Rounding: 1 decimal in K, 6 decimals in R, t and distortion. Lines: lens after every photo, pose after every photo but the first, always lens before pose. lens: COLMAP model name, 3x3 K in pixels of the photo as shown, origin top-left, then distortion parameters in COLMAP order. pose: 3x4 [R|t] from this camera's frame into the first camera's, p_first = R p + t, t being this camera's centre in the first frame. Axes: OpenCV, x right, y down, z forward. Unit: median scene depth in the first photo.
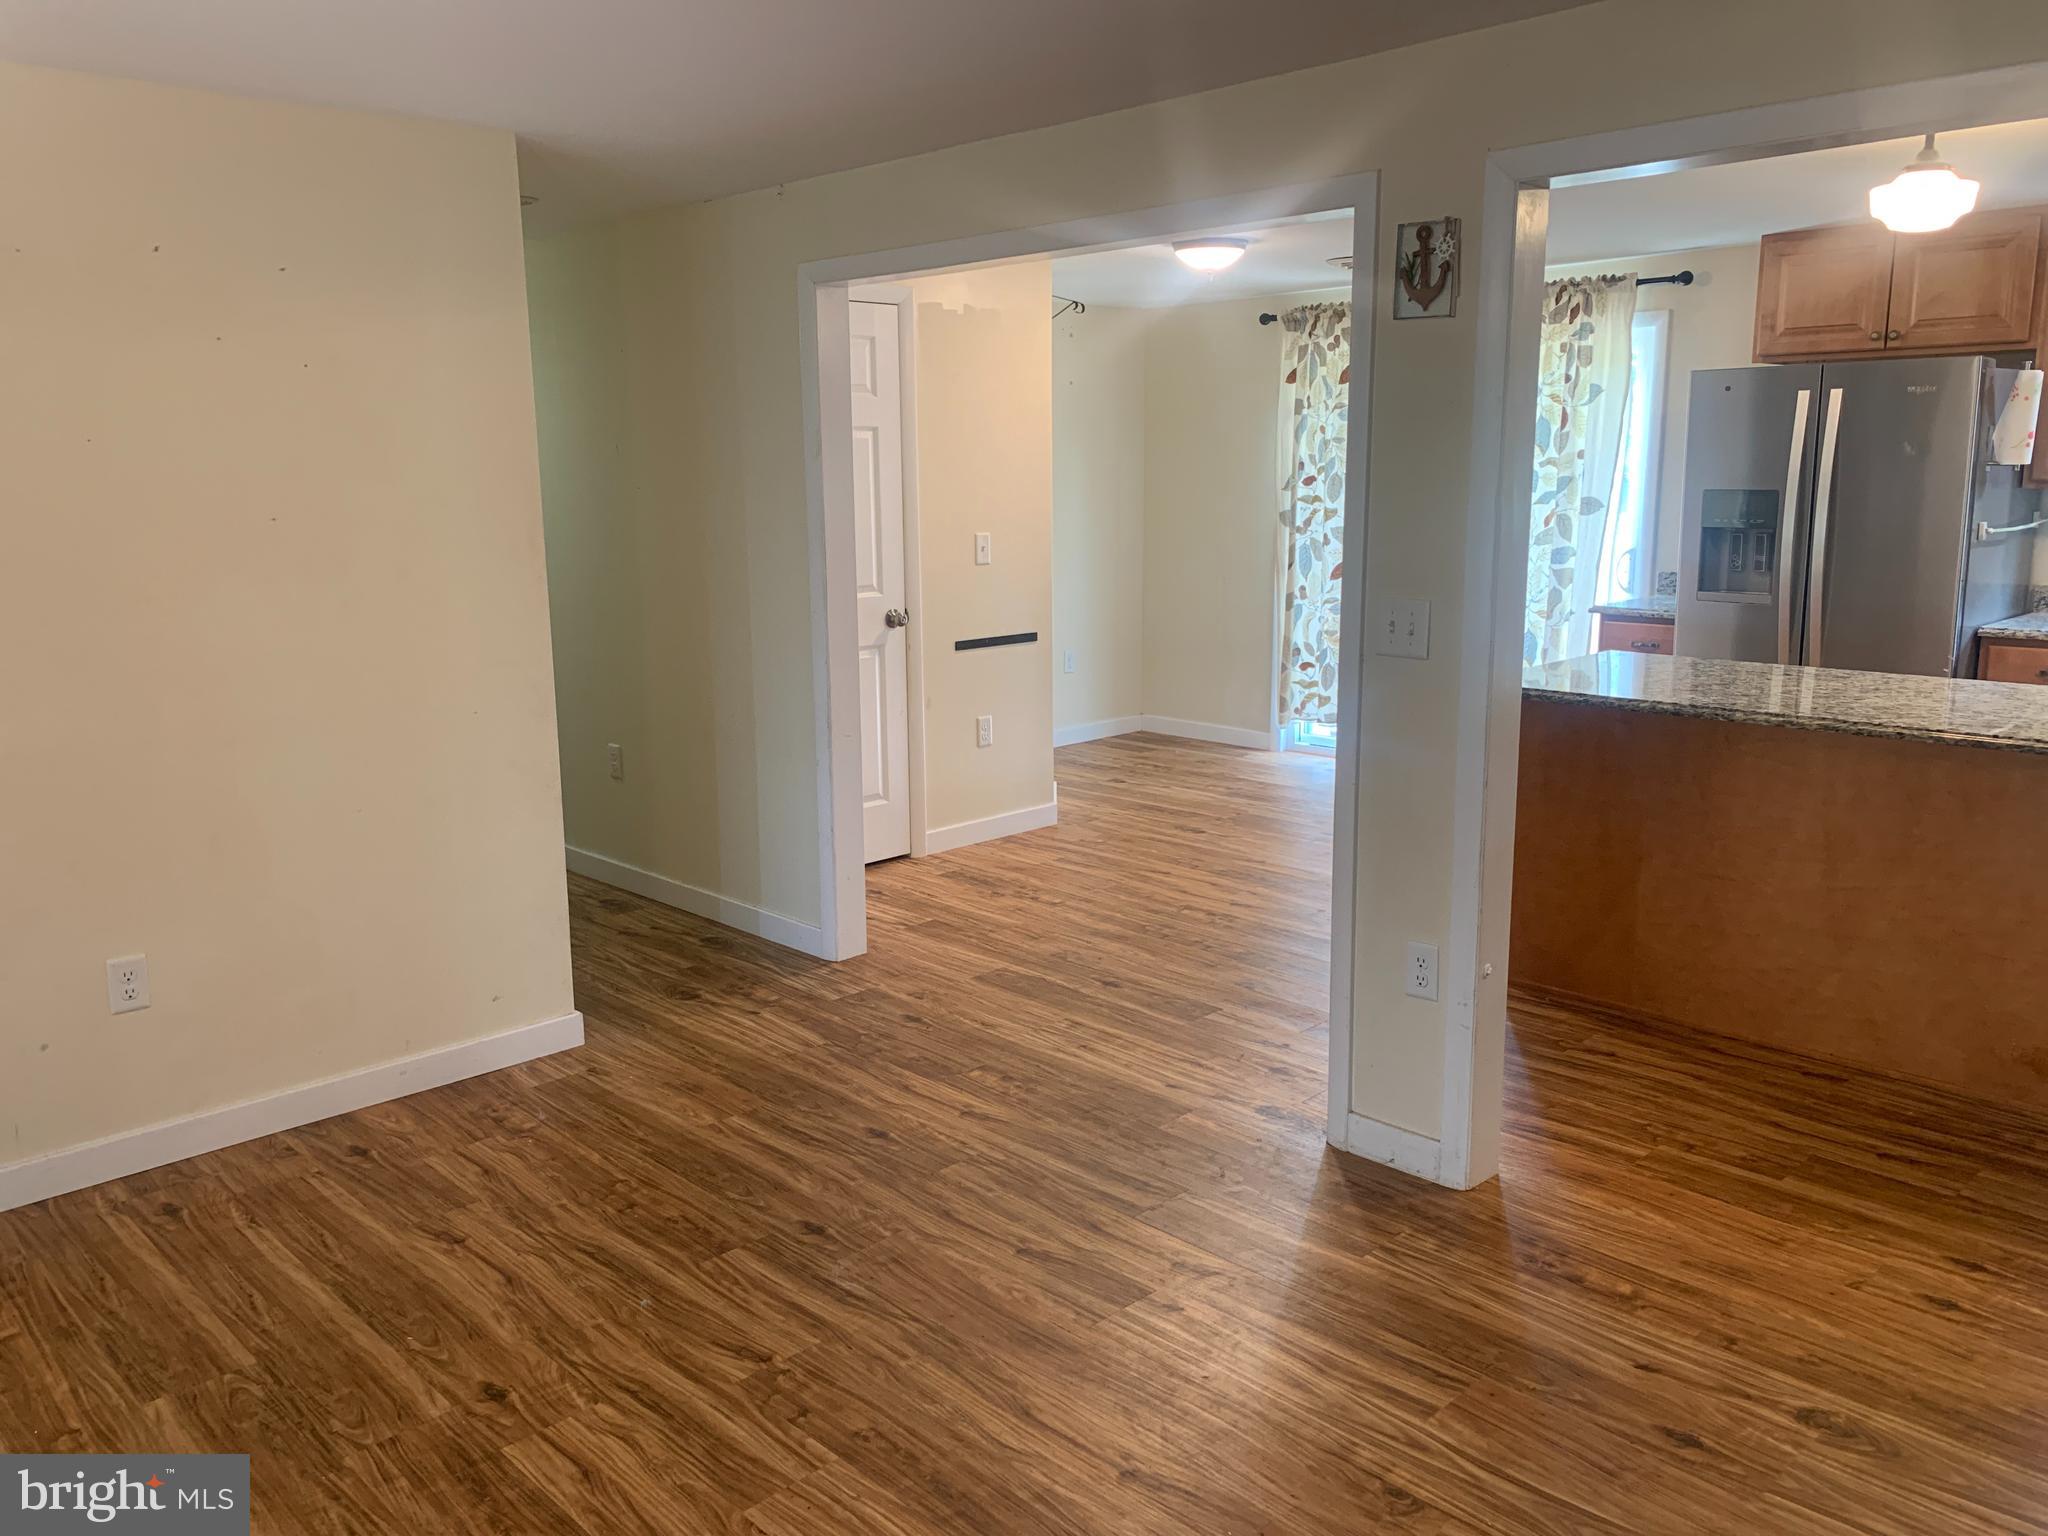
lens RADIAL K [[1547.9, 0, 1024.0], [0, 1547.9, 768.0], [0, 0, 1]] dist [0.070462, -0.127574]
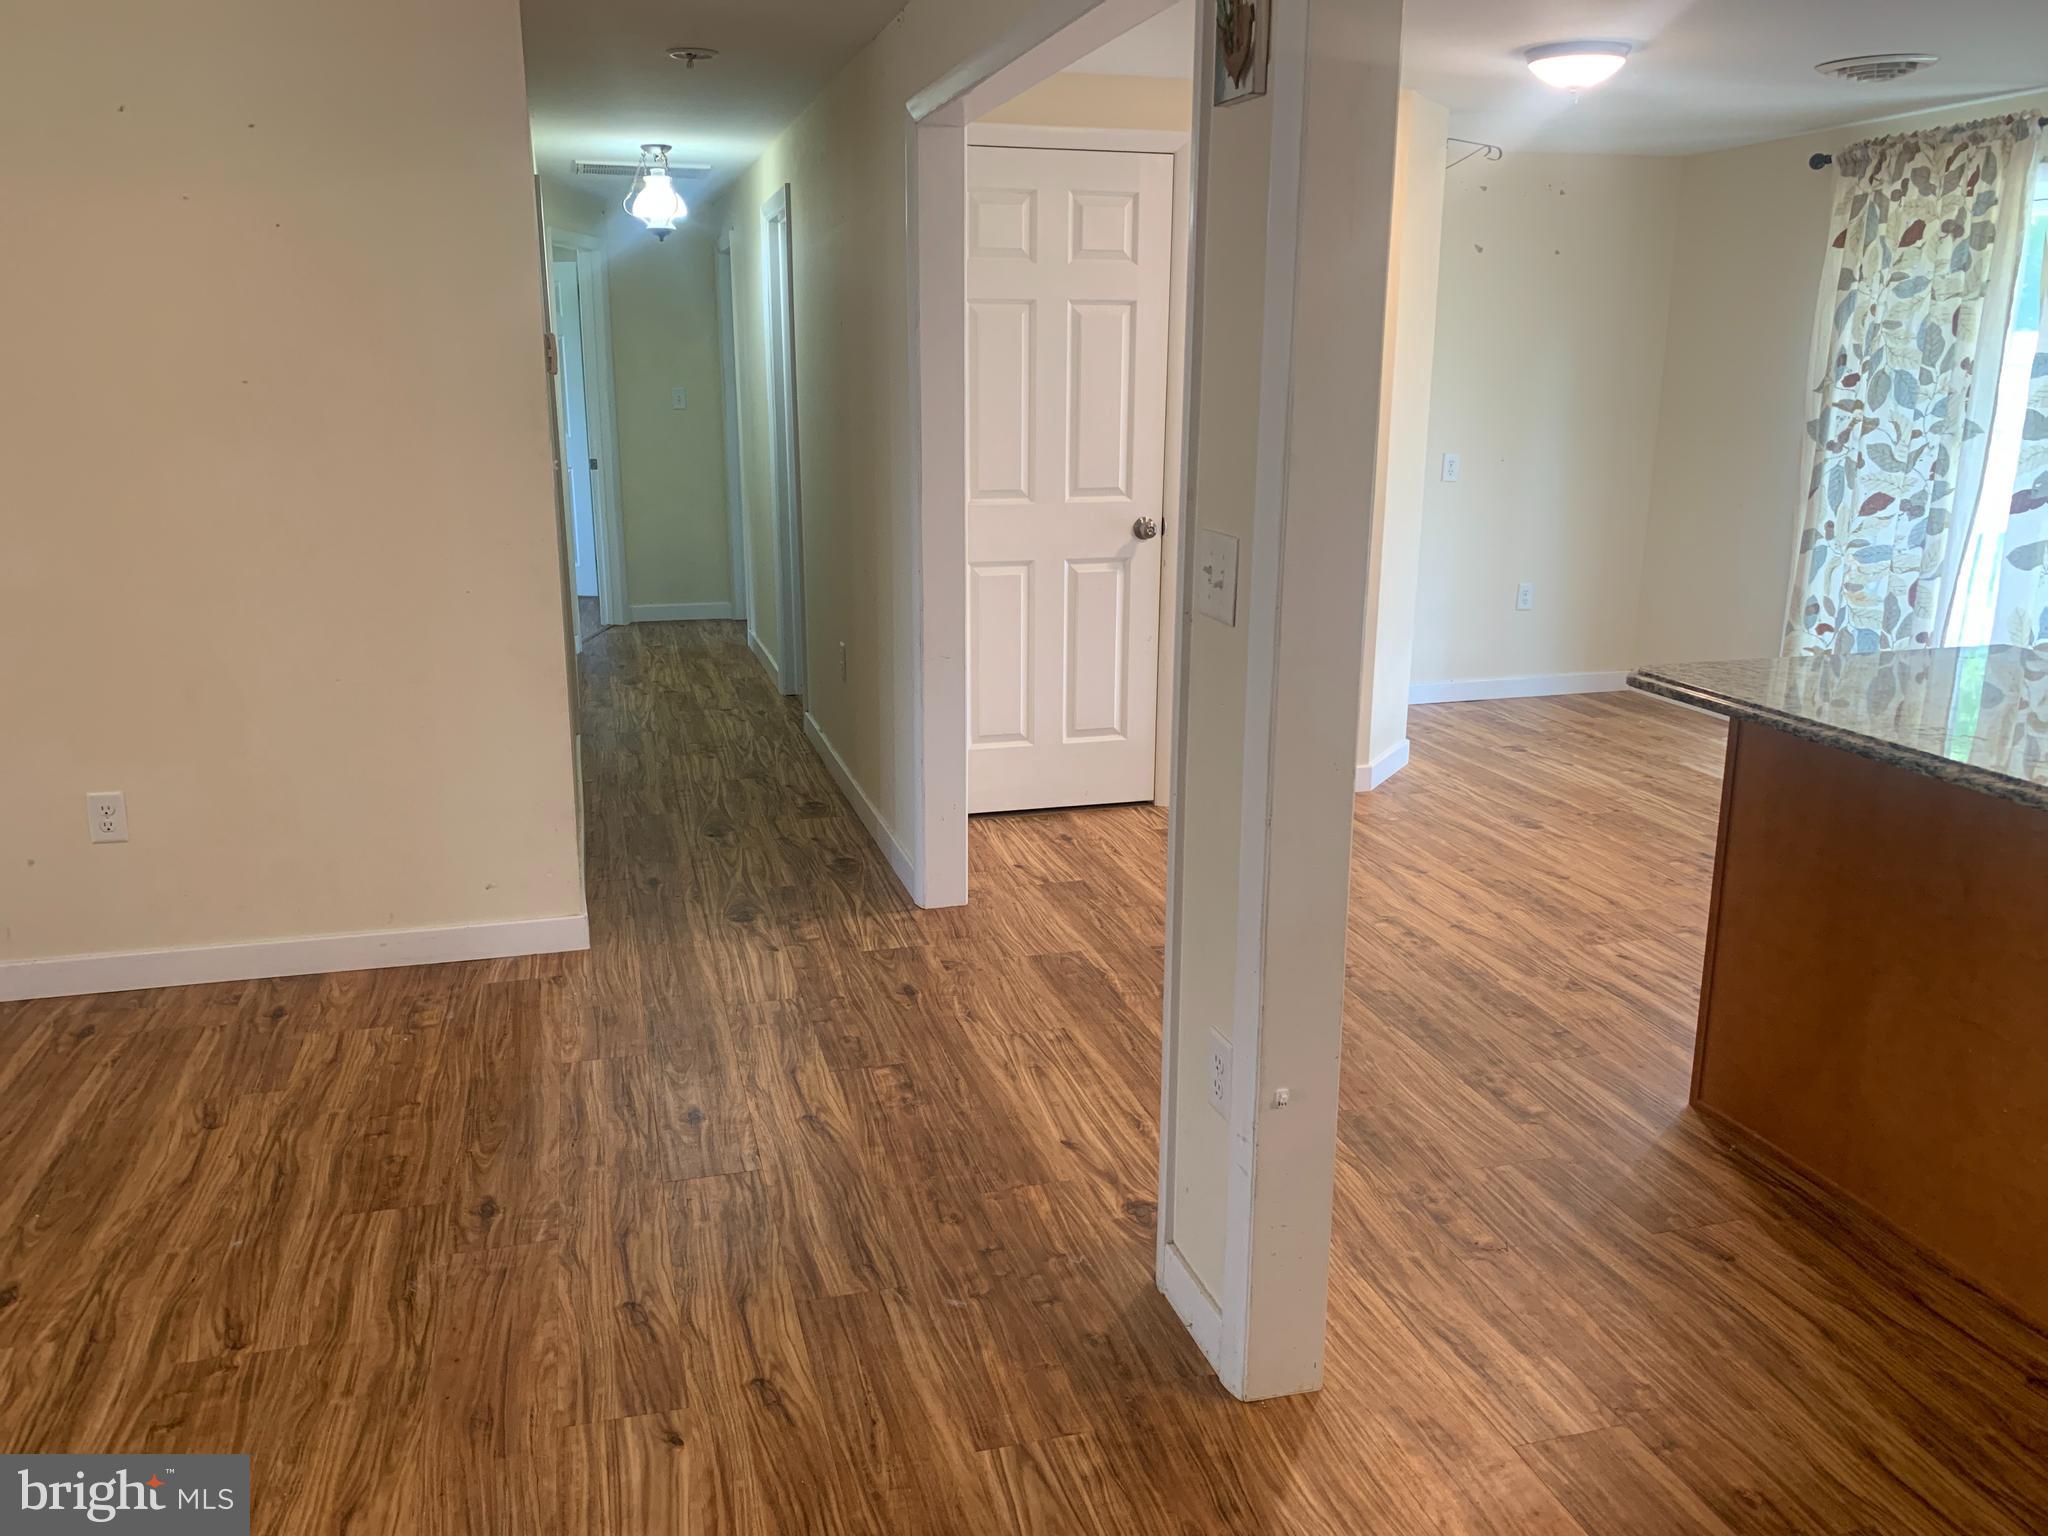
lens RADIAL K [[1563.2, 0, 1018.8], [0, 1563.2, 753.1], [0, 0, 1]] dist [0.054111, -0.065499]
pose [[0.879841, 0.129664, -0.457238, 0.343342], [-0.106814, 0.991400, 0.075607, -0.039152], [0.463109, -0.017683, 0.886125, 0.247560]]
